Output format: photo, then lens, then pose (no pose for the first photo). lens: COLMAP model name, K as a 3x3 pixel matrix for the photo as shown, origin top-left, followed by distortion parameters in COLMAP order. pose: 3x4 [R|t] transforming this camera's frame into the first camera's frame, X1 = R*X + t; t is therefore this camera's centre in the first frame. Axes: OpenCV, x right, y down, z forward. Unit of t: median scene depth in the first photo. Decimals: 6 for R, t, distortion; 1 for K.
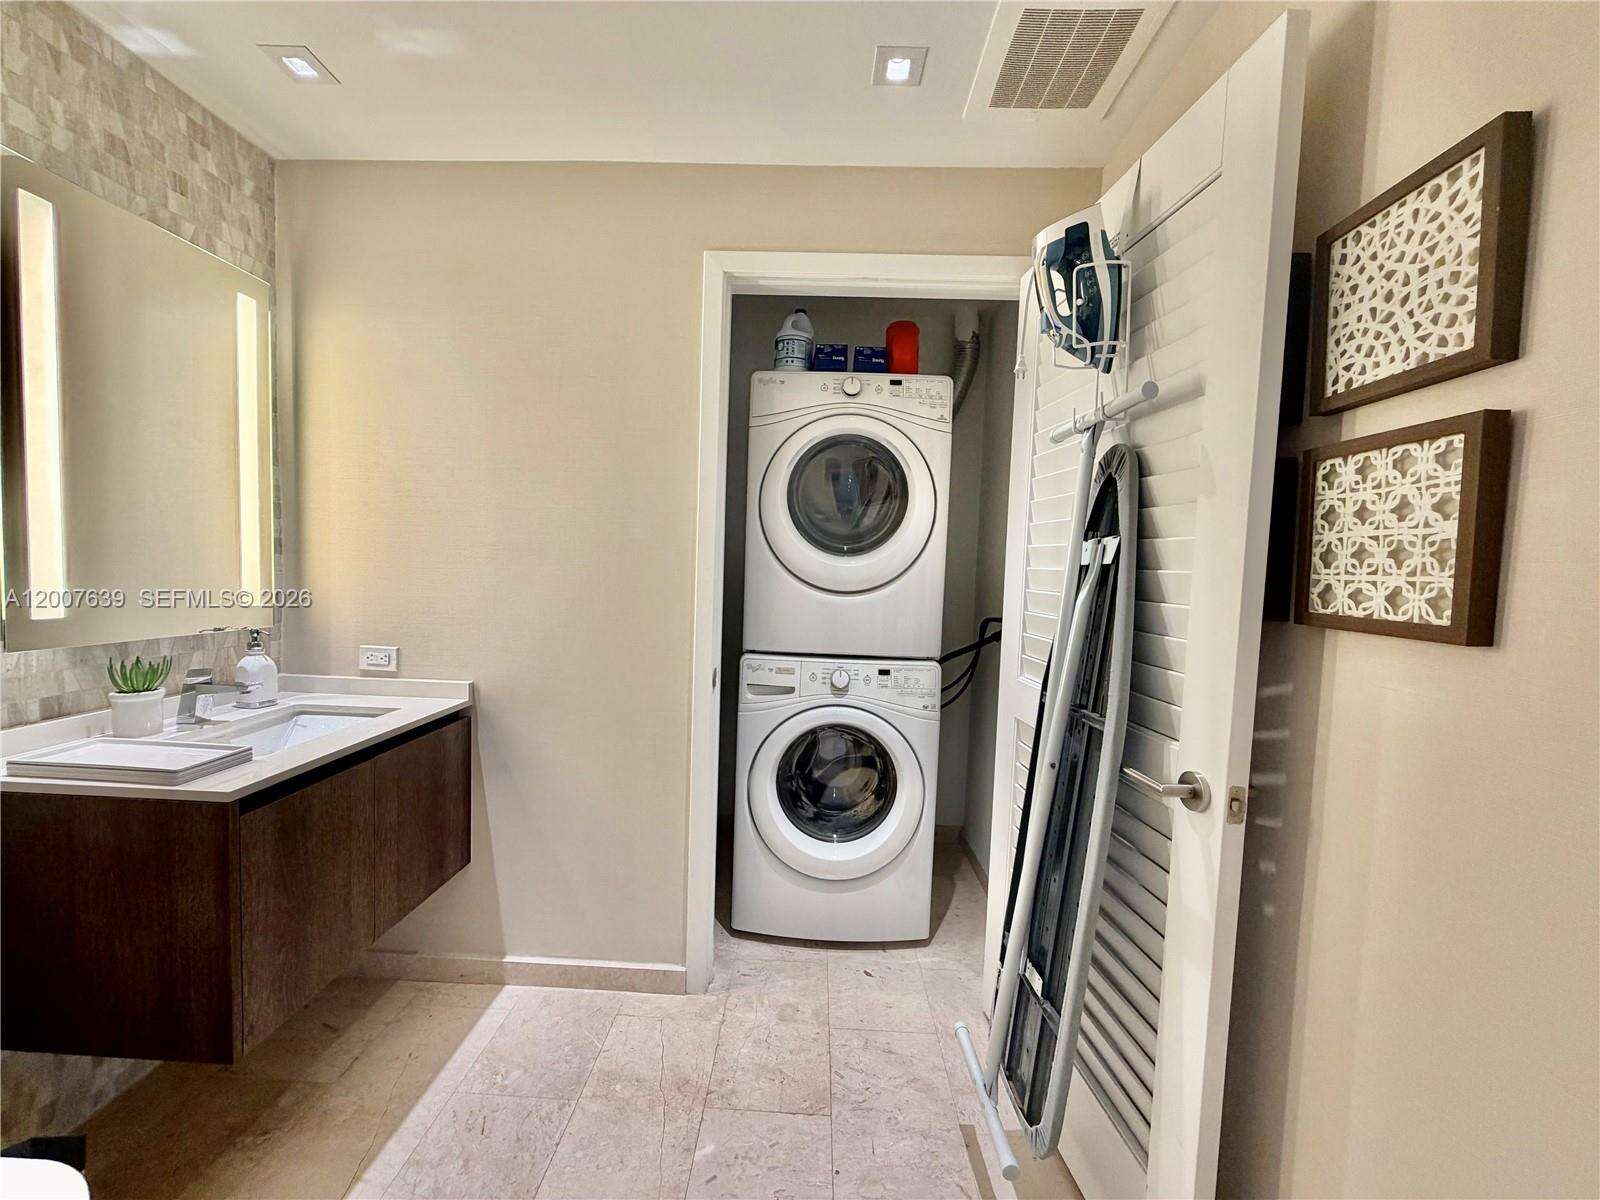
lens RADIAL K [[636.3, 0, 798.1], [0, 636.3, 601.2], [0, 0, 1]] dist [0.000018, 0.000173]
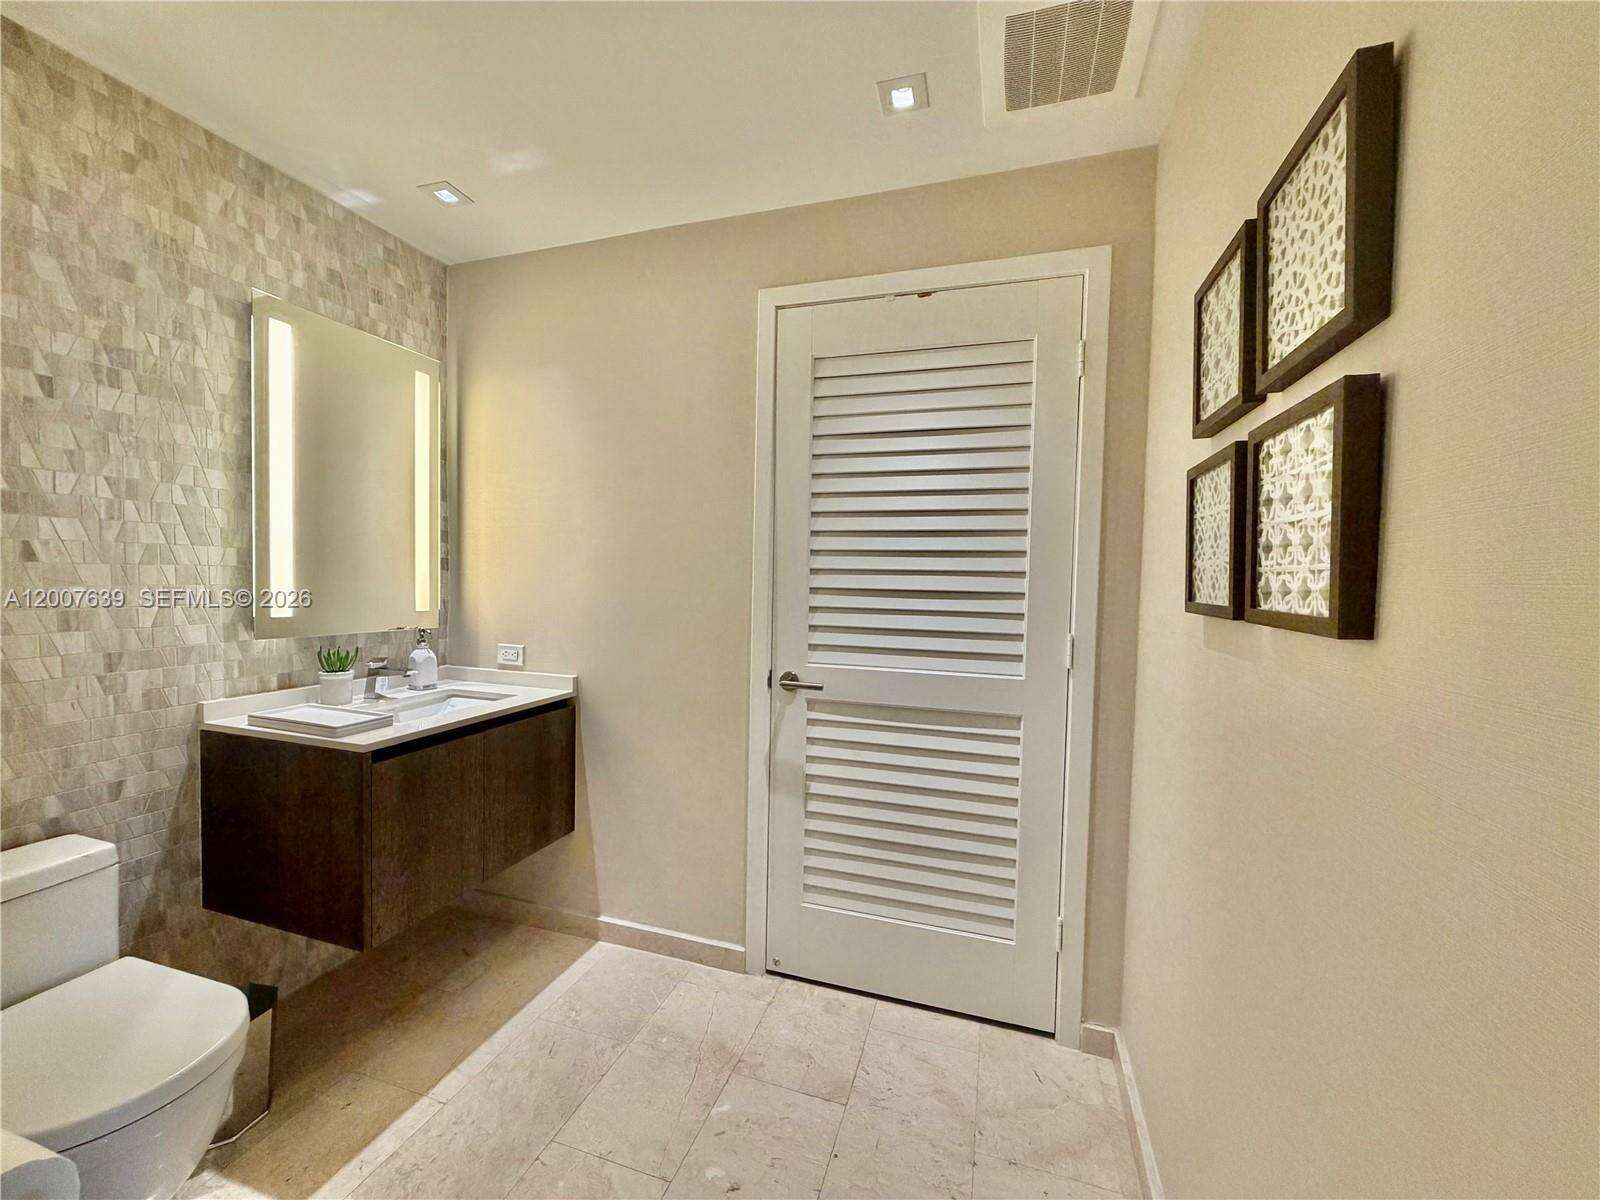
lens RADIAL K [[636.3, 0, 798.1], [0, 636.3, 601.2], [0, 0, 1]] dist [0.000018, 0.000173]
pose [[0.961257, -0.002356, -0.275643, 0.254430], [-0.005006, 0.999649, -0.026002, 0.019878], [0.275607, 0.026375, 0.960908, -0.030941]]
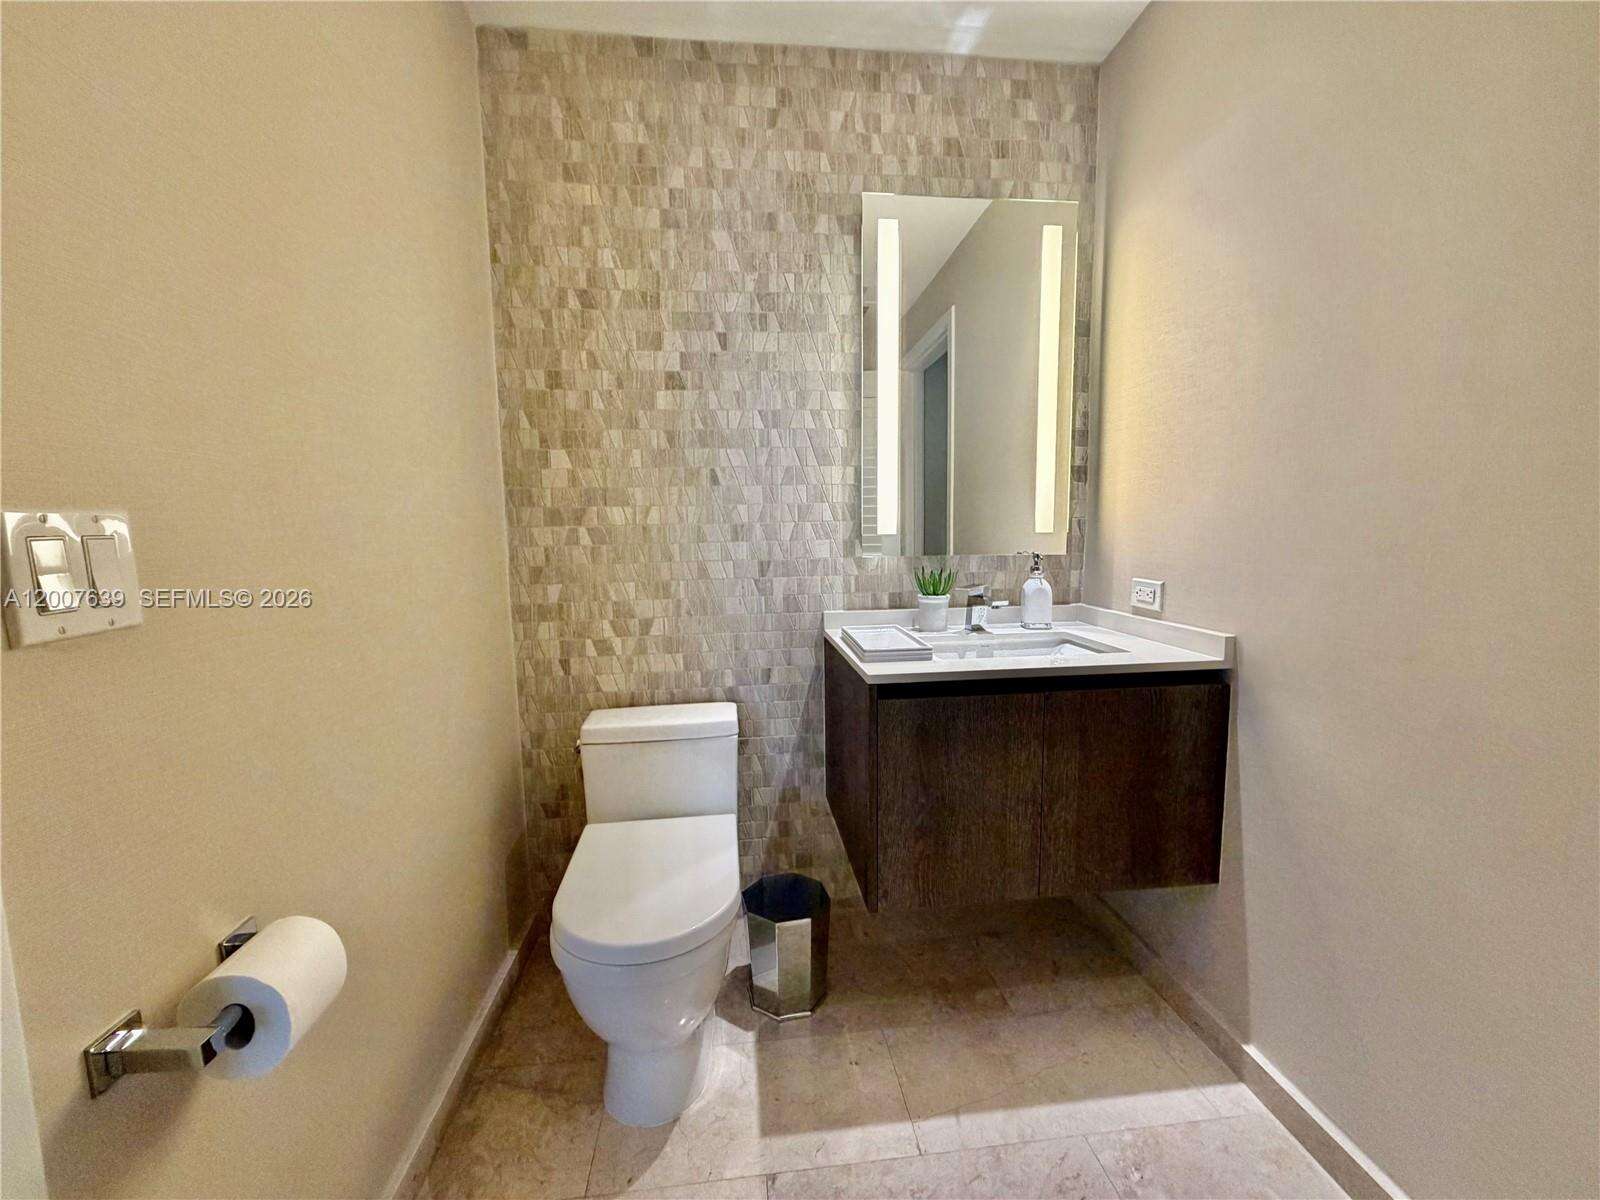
lens RADIAL K [[636.3, 0, 798.1], [0, 636.3, 601.2], [0, 0, 1]] dist [0.000018, 0.000173]
pose [[0.141167, 0.074739, -0.987161, 0.136743], [-0.035304, 0.996892, 0.070427, 0.067897], [0.989356, 0.024909, 0.143367, 0.511267]]
